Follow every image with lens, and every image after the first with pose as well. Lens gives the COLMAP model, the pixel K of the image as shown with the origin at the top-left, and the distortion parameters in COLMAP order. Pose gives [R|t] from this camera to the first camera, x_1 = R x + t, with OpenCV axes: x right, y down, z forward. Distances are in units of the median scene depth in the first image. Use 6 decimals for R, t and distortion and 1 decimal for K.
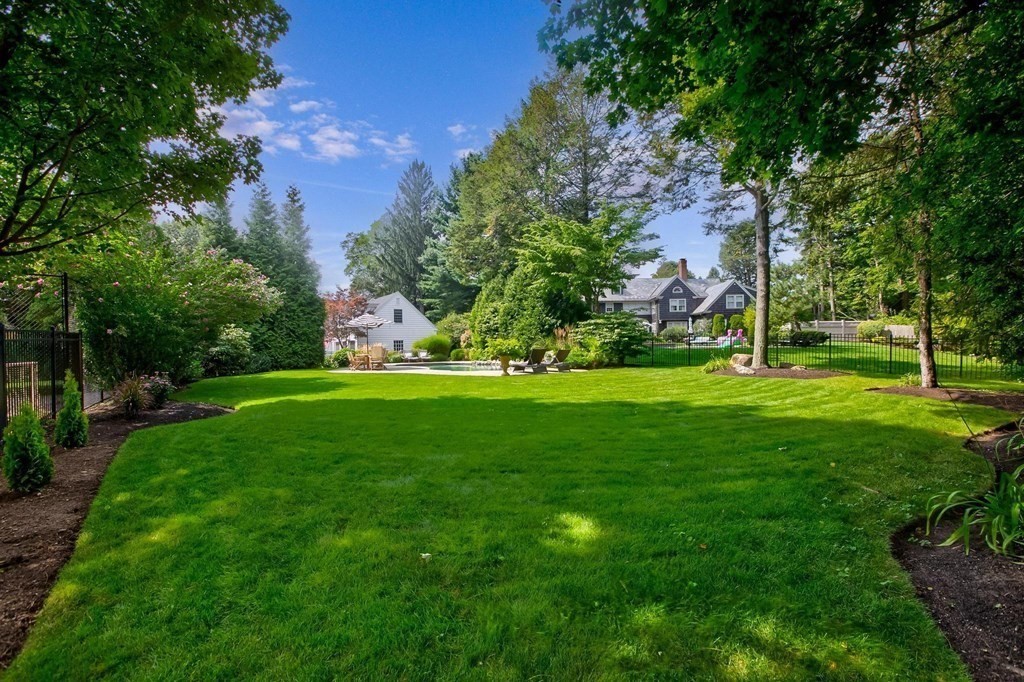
lens RADIAL K [[469.9, 0, 511.3], [0, 469.9, 339.6], [0, 0, 1]] dist [0.001272, 0.000627]
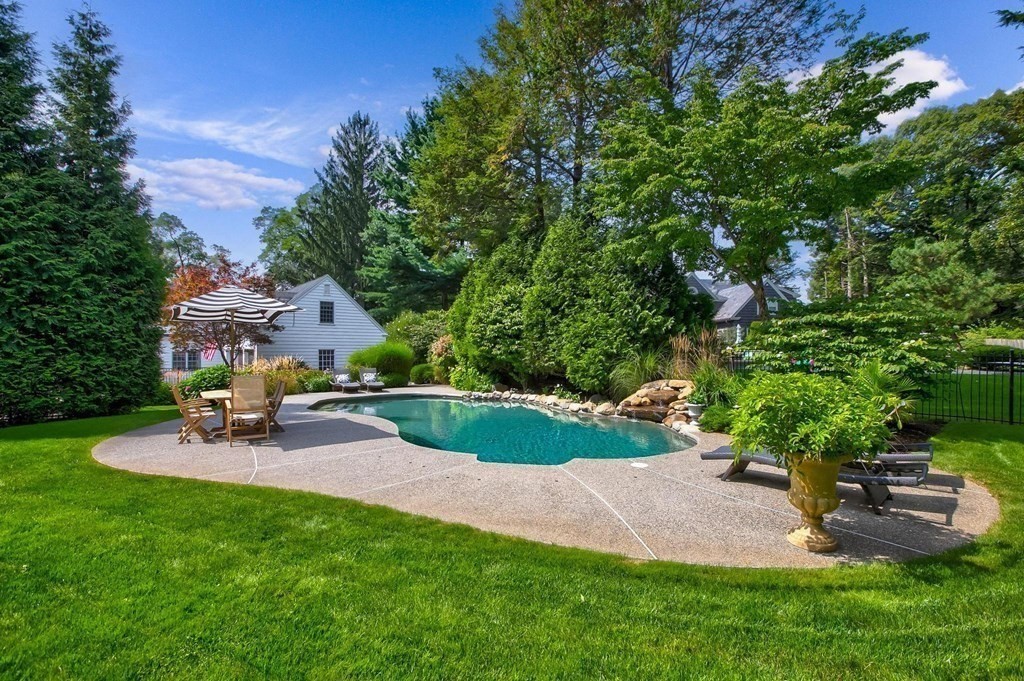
lens RADIAL K [[469.9, 0, 513.3], [0, 469.9, 341.1], [0, 0, 1]] dist [0.001272, 0.000627]
pose [[0.990976, 0.017657, 0.132873, -0.076745], [-0.015863, 0.999768, -0.014546, -0.005067], [-0.133099, 0.012307, 0.991026, 0.347862]]
